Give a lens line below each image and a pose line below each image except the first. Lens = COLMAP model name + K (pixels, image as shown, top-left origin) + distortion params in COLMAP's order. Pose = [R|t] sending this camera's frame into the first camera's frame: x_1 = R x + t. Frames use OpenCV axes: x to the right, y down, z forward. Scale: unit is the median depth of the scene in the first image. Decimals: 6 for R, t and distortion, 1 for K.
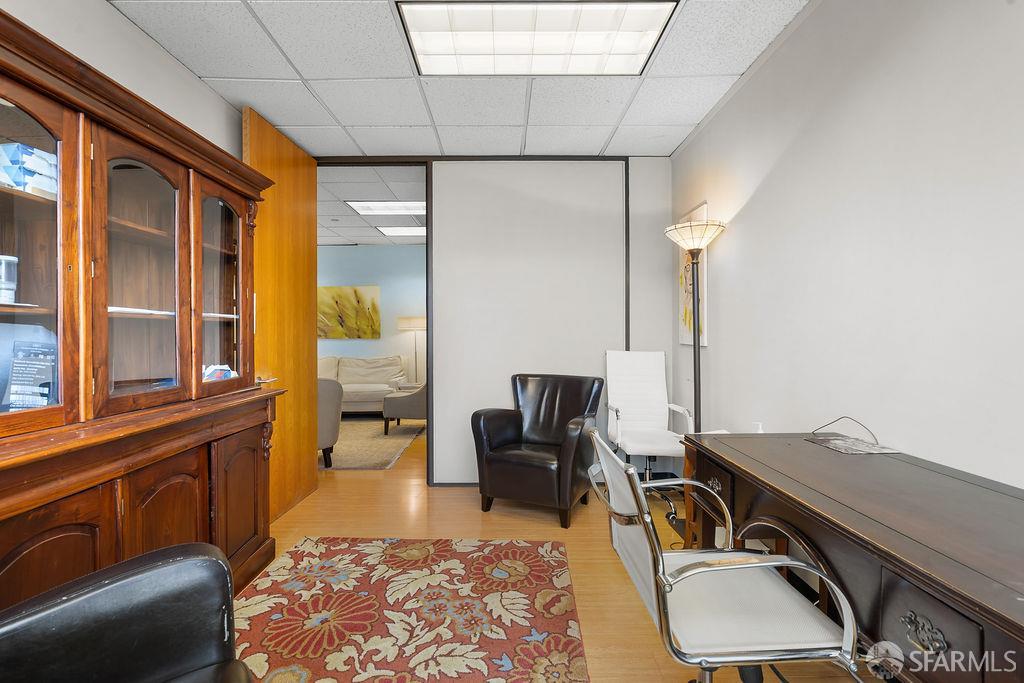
lens RADIAL K [[464.5, 0, 515.2], [0, 464.5, 338.5], [0, 0, 1]] dist [-0.015203, -0.000630]
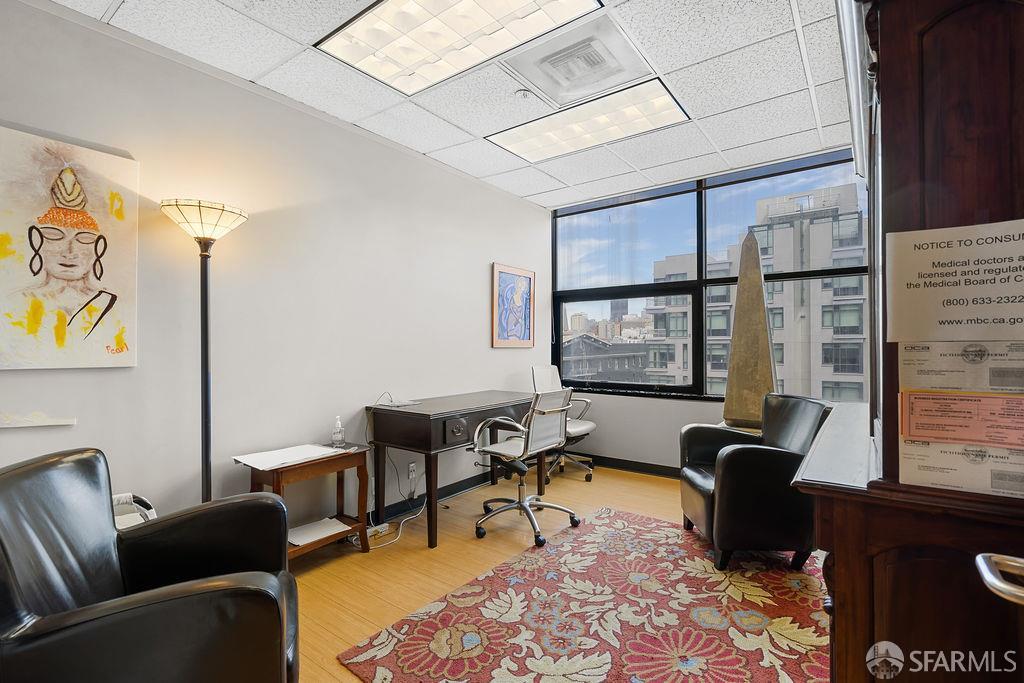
lens RADIAL K [[449.9, 0, 512.3], [0, 449.9, 346.5], [0, 0, 1]] dist [-0.017449, -0.000695]
pose [[-0.774893, 0.006756, 0.632056, -0.717535], [0.014951, 0.999859, 0.007642, -0.011808], [-0.631915, 0.015372, -0.774885, 1.902108]]
